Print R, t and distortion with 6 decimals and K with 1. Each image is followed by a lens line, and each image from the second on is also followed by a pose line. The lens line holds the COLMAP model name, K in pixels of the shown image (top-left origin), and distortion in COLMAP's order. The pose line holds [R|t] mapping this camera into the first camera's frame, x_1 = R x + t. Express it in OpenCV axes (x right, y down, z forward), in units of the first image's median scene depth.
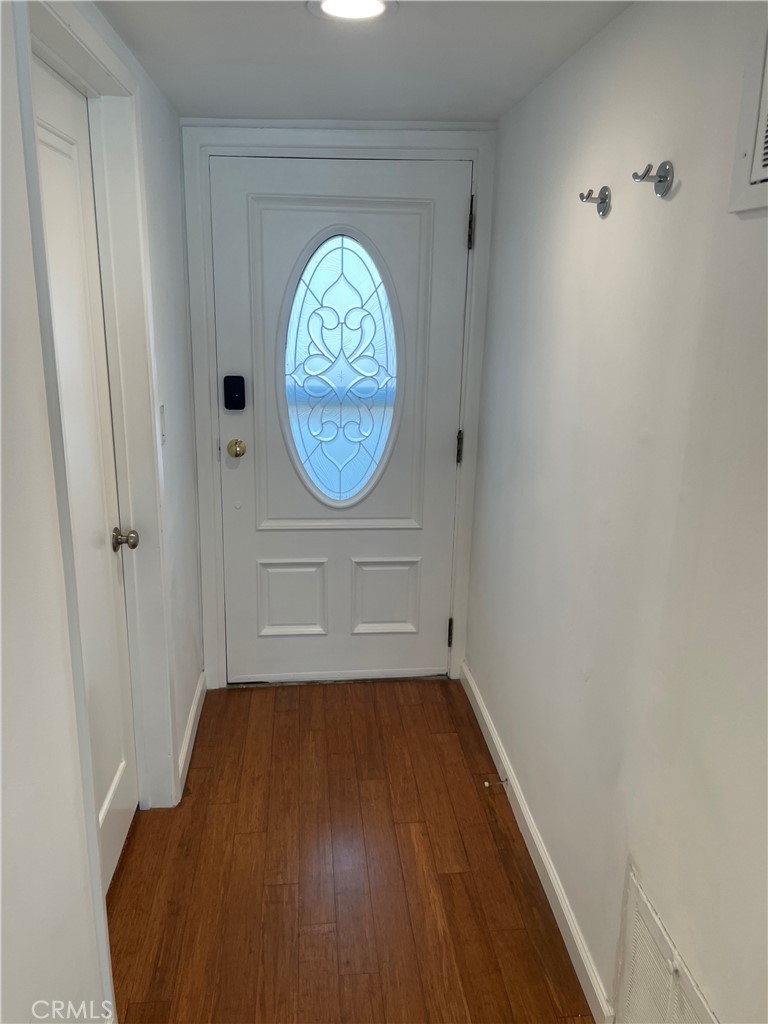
lens RADIAL K [[778.4, 0, 382.3], [0, 778.4, 512.1], [0, 0, 1]] dist [0.075014, -0.074676]
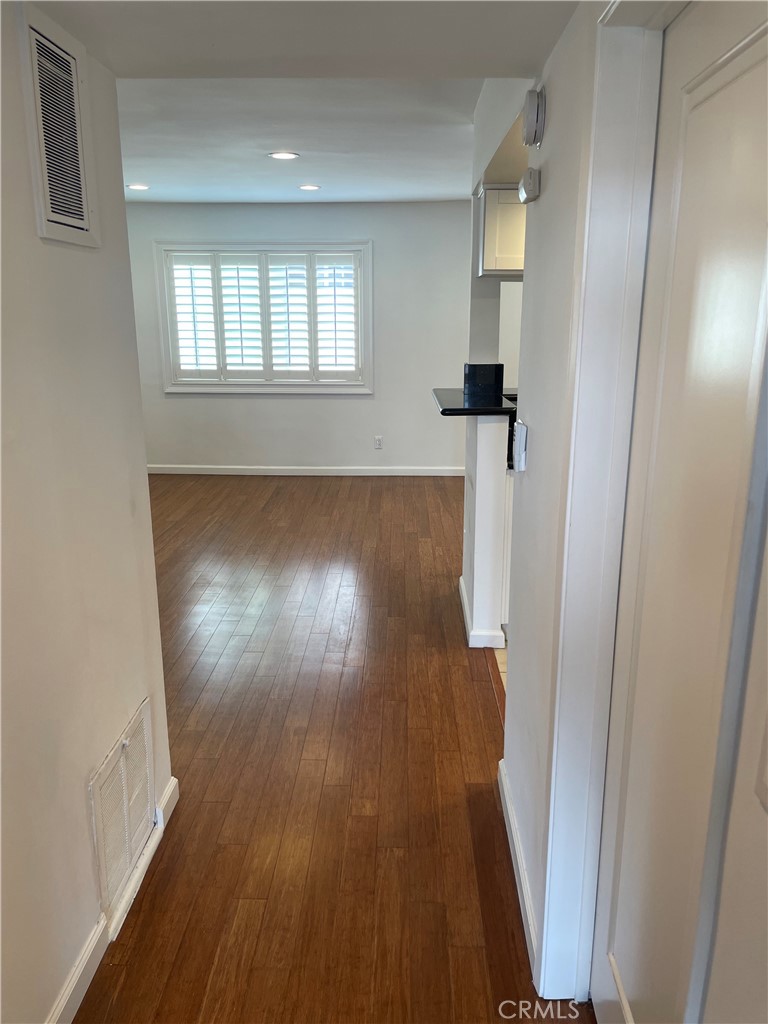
lens RADIAL K [[778.4, 0, 381.4], [0, 778.4, 510.5], [0, 0, 1]] dist [0.075014, -0.074676]
pose [[-0.992167, -0.047261, 0.115637, -0.208090], [0.019120, 0.857319, 0.514431, -0.436226], [-0.123450, 0.512612, -0.849699, 1.527487]]
